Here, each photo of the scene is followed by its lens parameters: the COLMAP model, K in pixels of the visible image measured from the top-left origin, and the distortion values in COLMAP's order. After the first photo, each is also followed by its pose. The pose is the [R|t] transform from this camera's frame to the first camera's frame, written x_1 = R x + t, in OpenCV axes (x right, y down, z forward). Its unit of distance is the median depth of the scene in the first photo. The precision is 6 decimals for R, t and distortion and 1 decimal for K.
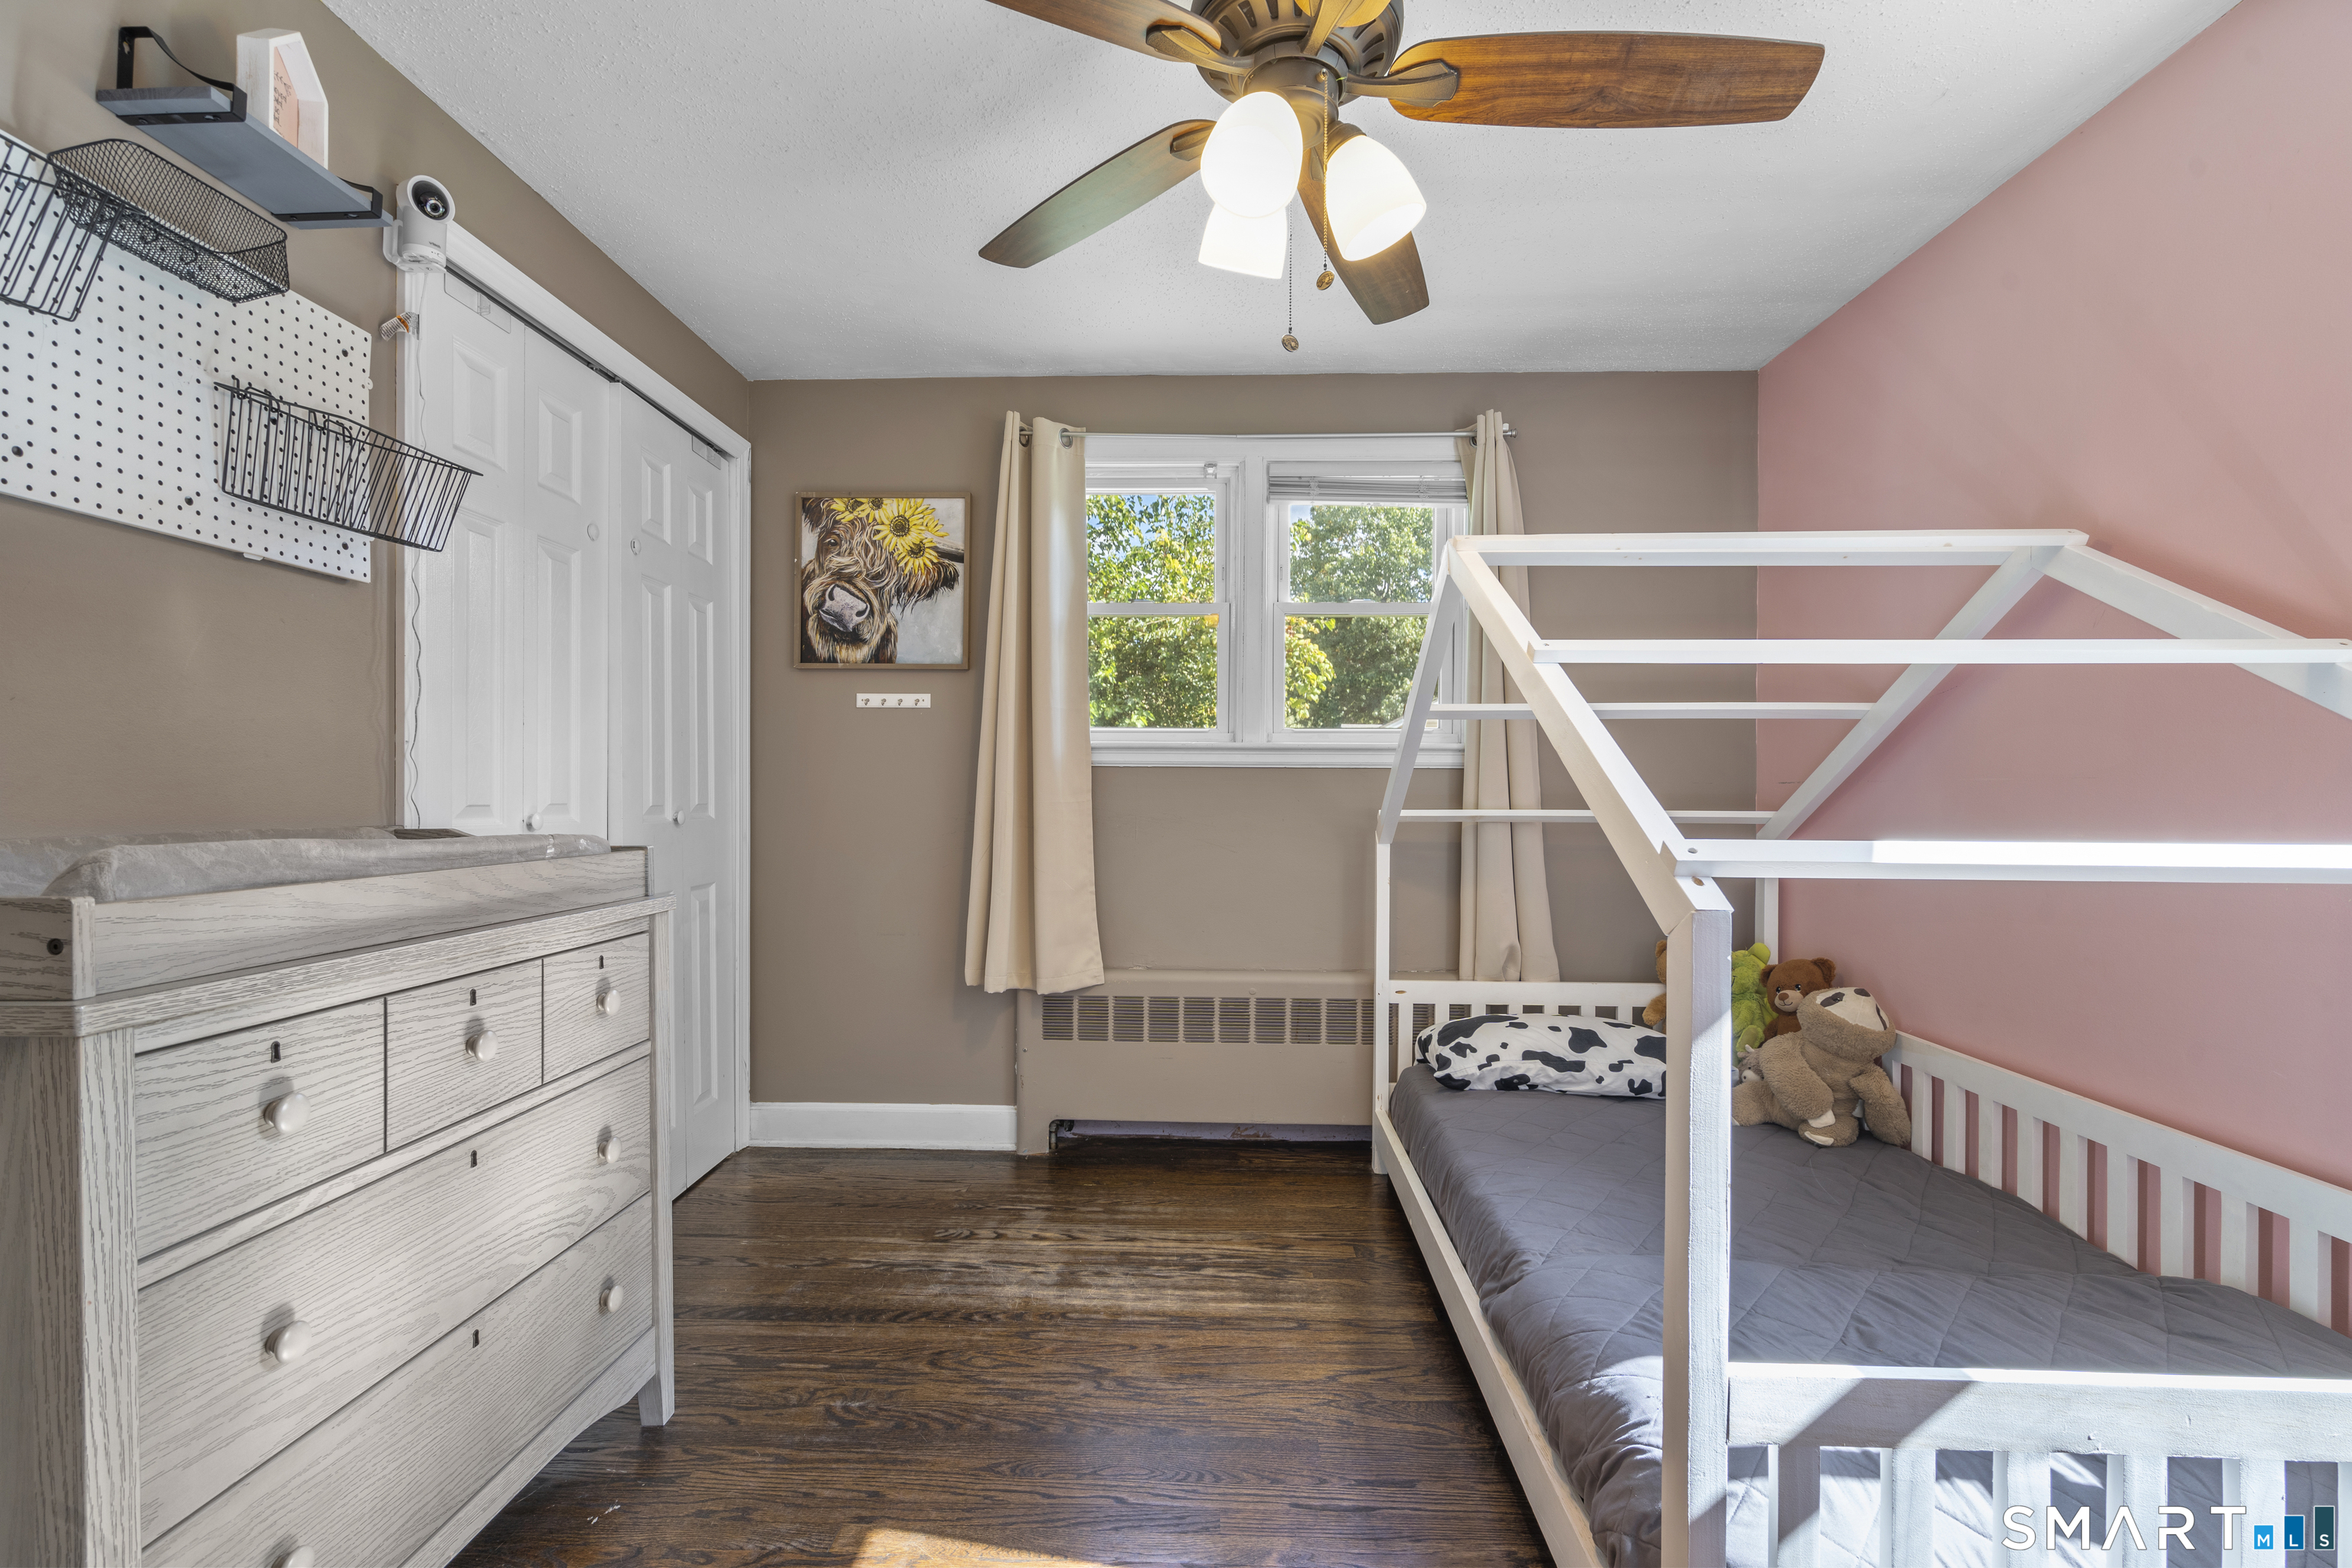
lens RADIAL K [[1052.7, 0, 1168.8], [0, 1052.7, 795.3], [0, 0, 1]] dist [-0.012772, 0.007618]
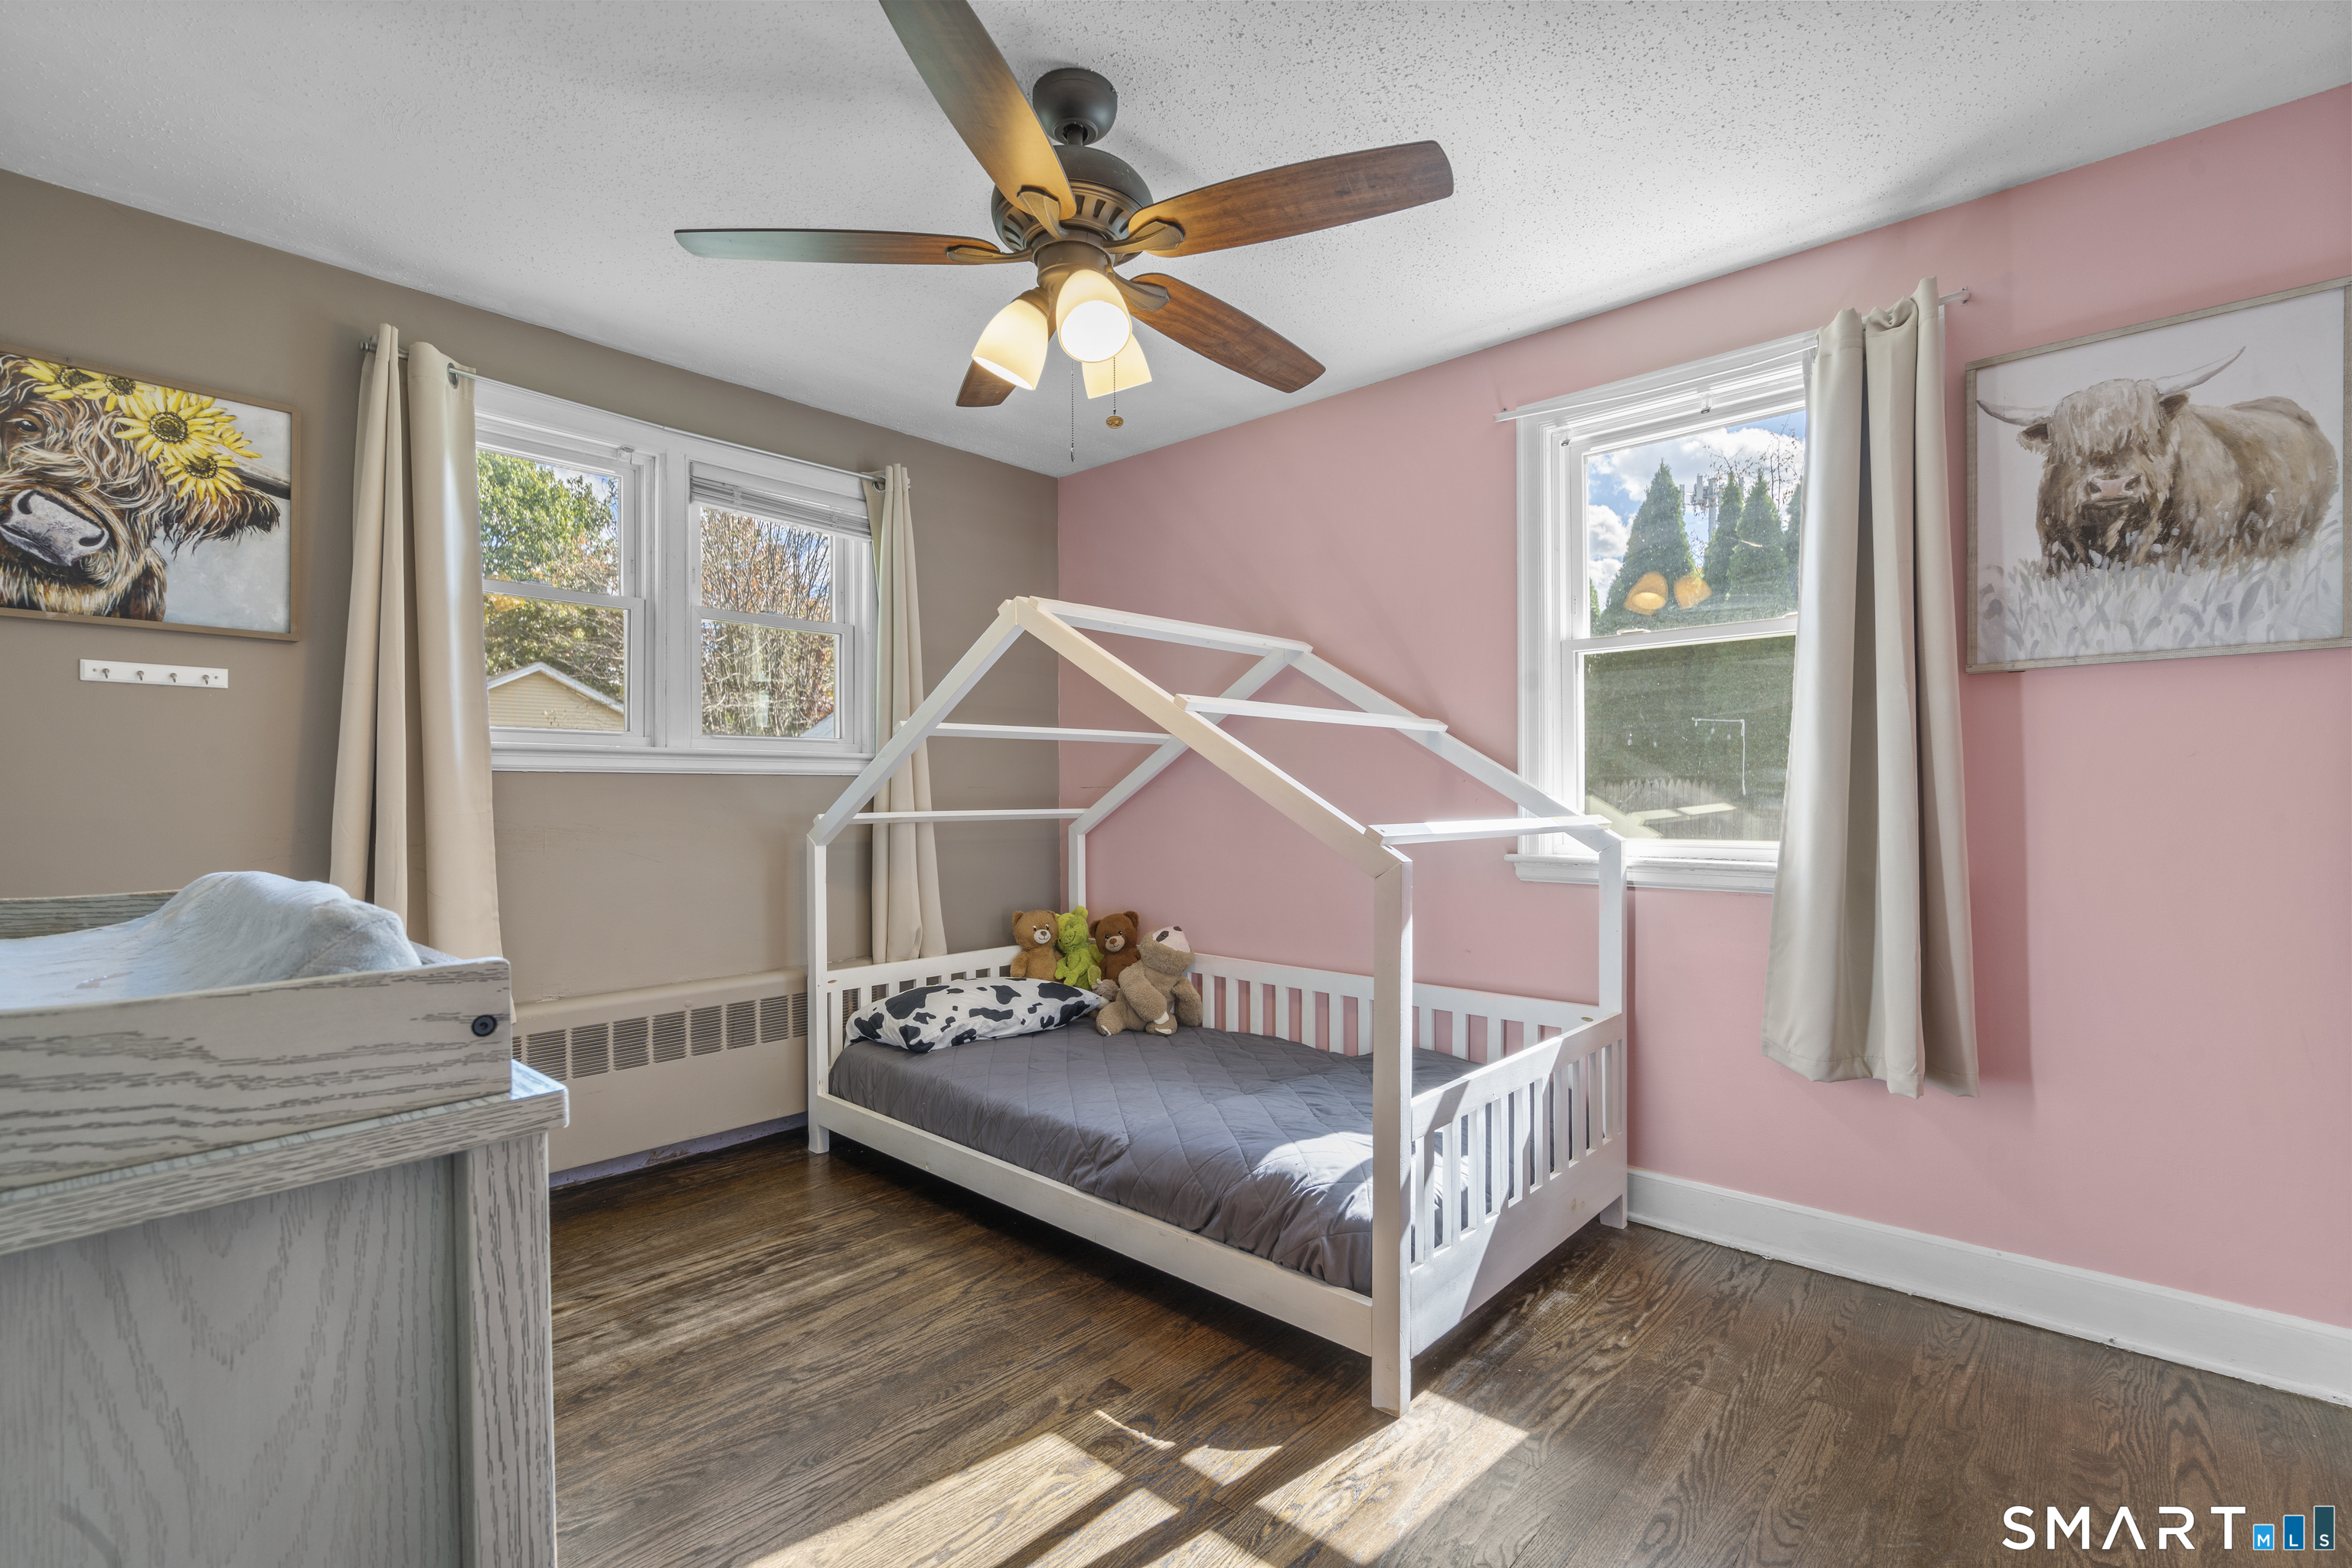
lens RADIAL K [[1052.7, 0, 1168.8], [0, 1052.7, 795.3], [0, 0, 1]] dist [-0.012772, 0.007618]
pose [[0.640642, -0.009011, 0.767787, -0.391781], [0.009361, 0.999948, 0.003925, -0.006285], [-0.767782, 0.004672, 0.640694, 0.038244]]
